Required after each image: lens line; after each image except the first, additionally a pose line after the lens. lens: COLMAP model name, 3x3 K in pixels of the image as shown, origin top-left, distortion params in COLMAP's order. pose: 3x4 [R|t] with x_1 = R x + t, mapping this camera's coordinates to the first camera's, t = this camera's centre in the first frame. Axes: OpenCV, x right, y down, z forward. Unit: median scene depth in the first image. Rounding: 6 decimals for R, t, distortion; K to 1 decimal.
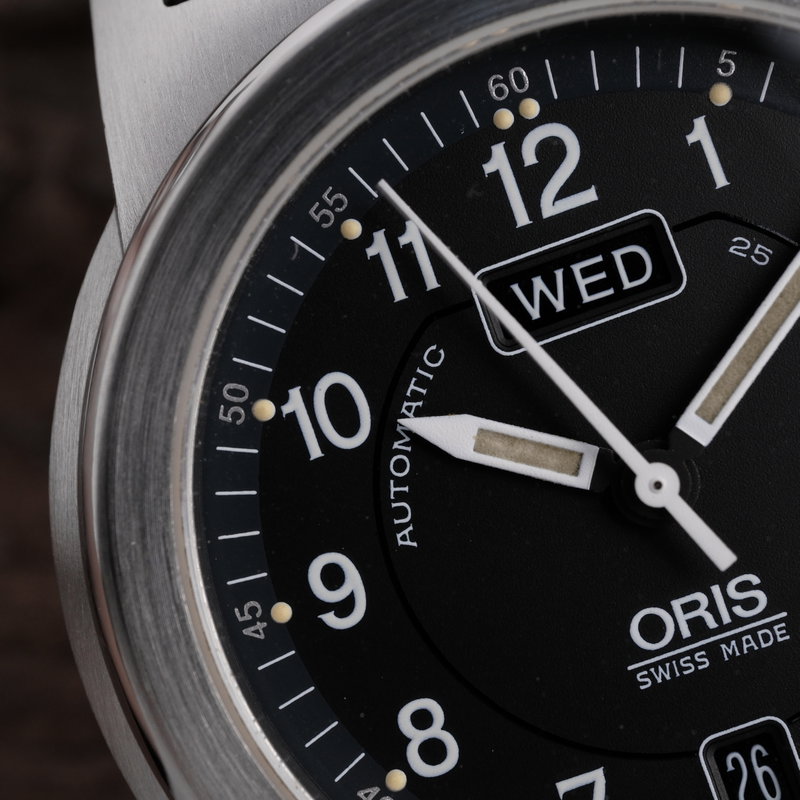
lens RADIAL K [[1840.9, 0, 400.0], [0, 1840.9, 400.0], [0, 0, 1]] dist [0.003018, 0.164660]
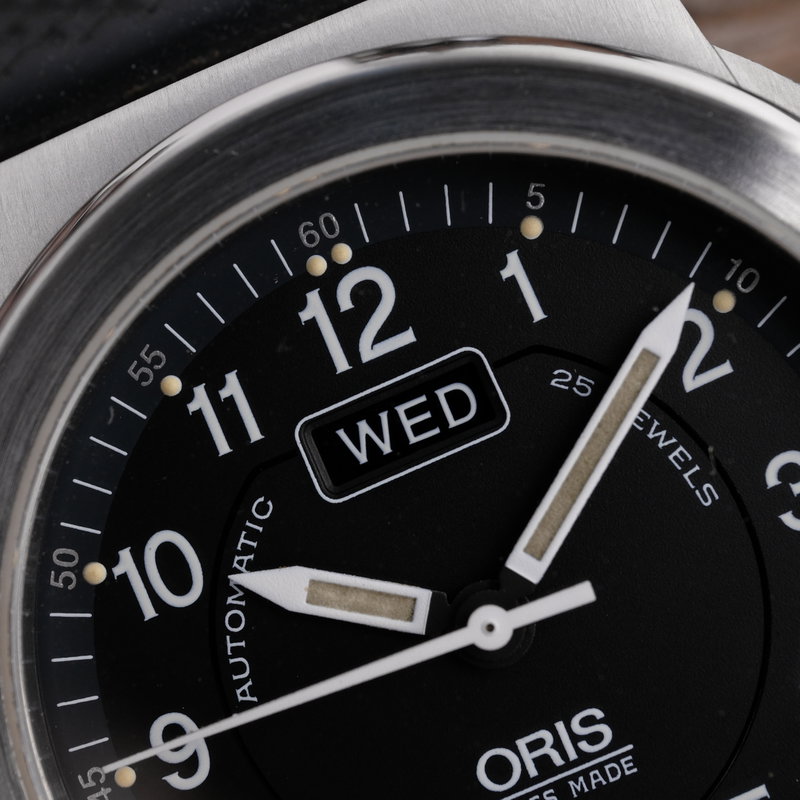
lens RADIAL K [[1840.9, 0, 400.0], [0, 1840.9, 400.0], [0, 0, 1]] dist [0.003018, 0.164660]
pose [[0.997902, -0.064744, 0.000010, 0.096577], [0.064740, 0.997831, -0.011953, -0.065531], [0.000764, 0.011929, 0.999929, 0.007728]]
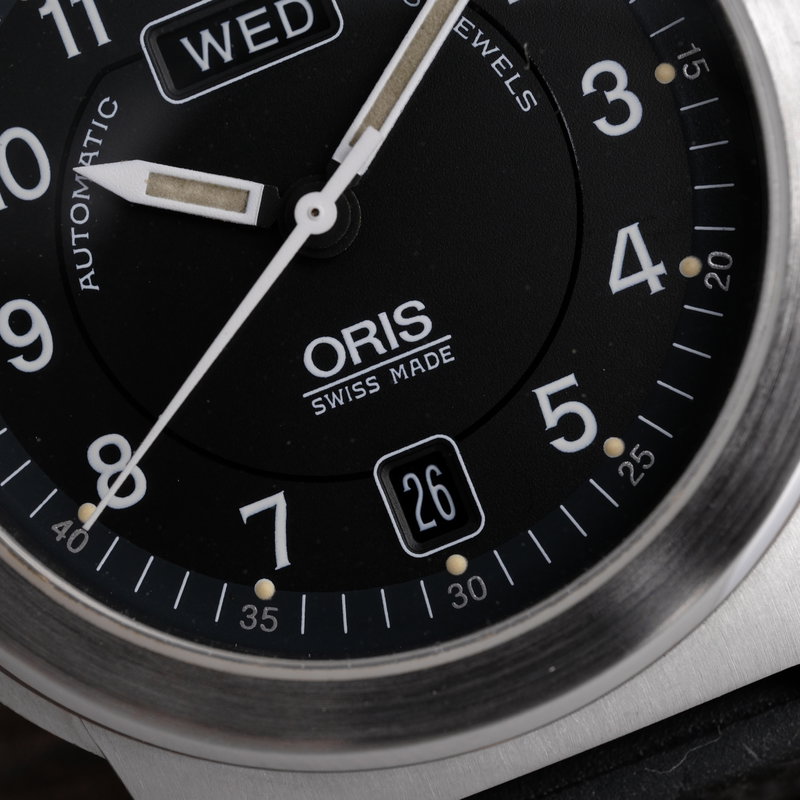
lens RADIAL K [[1840.9, 0, 400.0], [0, 1840.9, 400.0], [0, 0, 1]] dist [0.003018, 0.164660]
pose [[0.999103, -0.042233, 0.003202, 0.175000], [0.042258, 0.999075, -0.008013, 0.158416], [-0.002861, 0.008142, 0.999963, -0.048772]]
